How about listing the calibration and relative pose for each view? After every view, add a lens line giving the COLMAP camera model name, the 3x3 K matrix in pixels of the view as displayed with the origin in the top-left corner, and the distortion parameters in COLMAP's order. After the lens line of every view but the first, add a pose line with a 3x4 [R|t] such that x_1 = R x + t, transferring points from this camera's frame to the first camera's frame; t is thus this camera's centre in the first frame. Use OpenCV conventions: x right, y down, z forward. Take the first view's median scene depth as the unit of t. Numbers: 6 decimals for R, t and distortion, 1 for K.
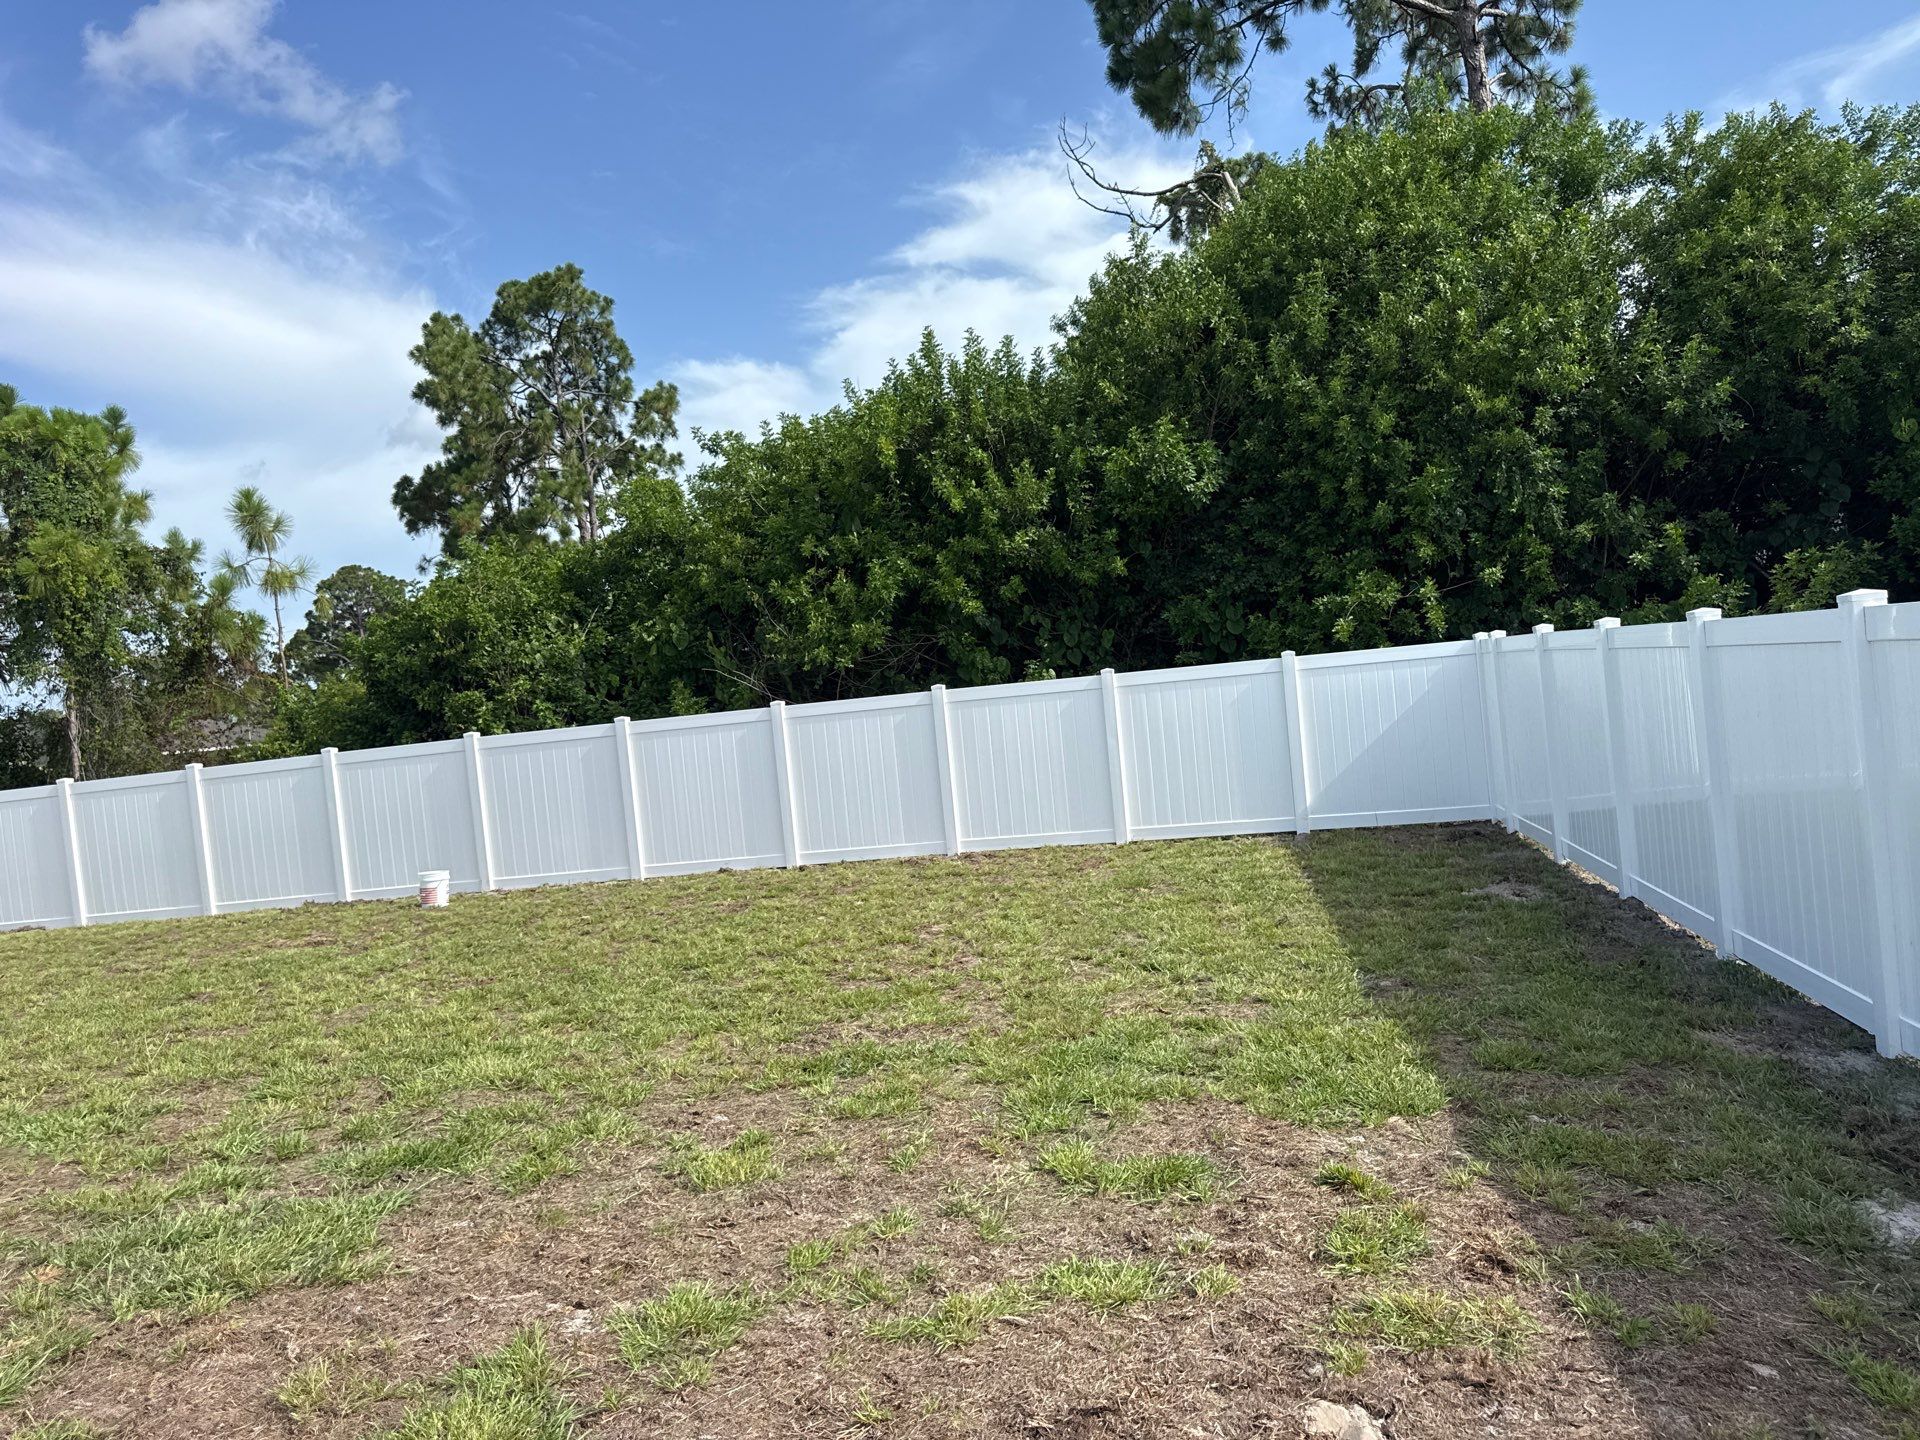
lens RADIAL K [[1442.4, 0, 962.7], [0, 1442.4, 750.4], [0, 0, 1]] dist [0.007978, -0.003376]
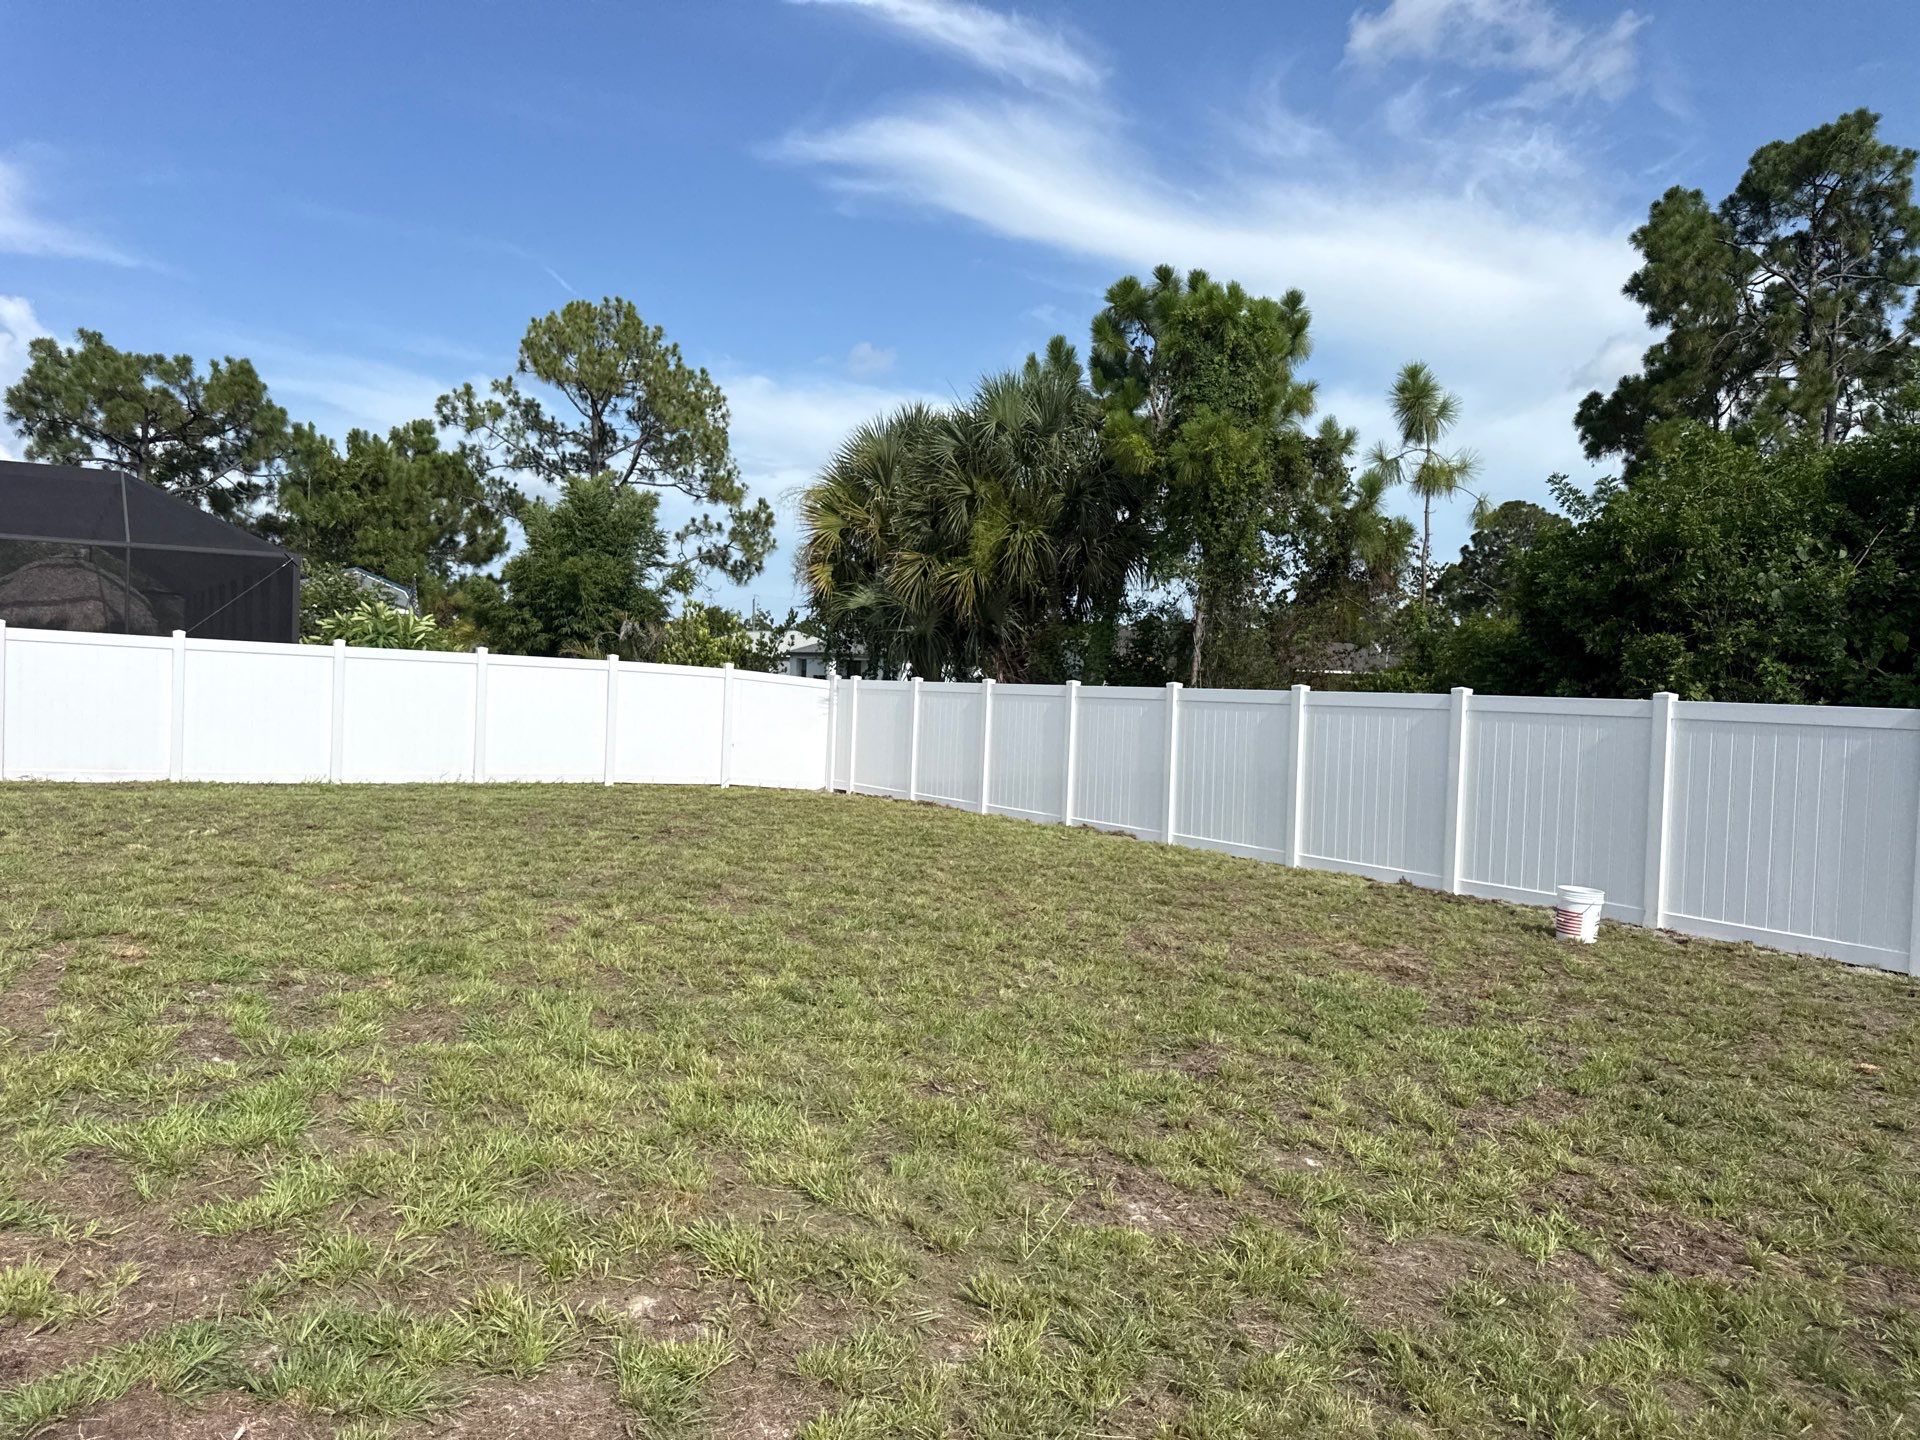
lens RADIAL K [[1361.5, 0, 934.7], [0, 1361.5, 728.8], [0, 0, 1]] dist [0.000515, 0.003997]
pose [[0.700278, 0.149263, -0.698091, -0.098105], [-0.128087, 0.988298, 0.082826, -0.003532], [0.702285, 0.031415, 0.711202, 0.225542]]
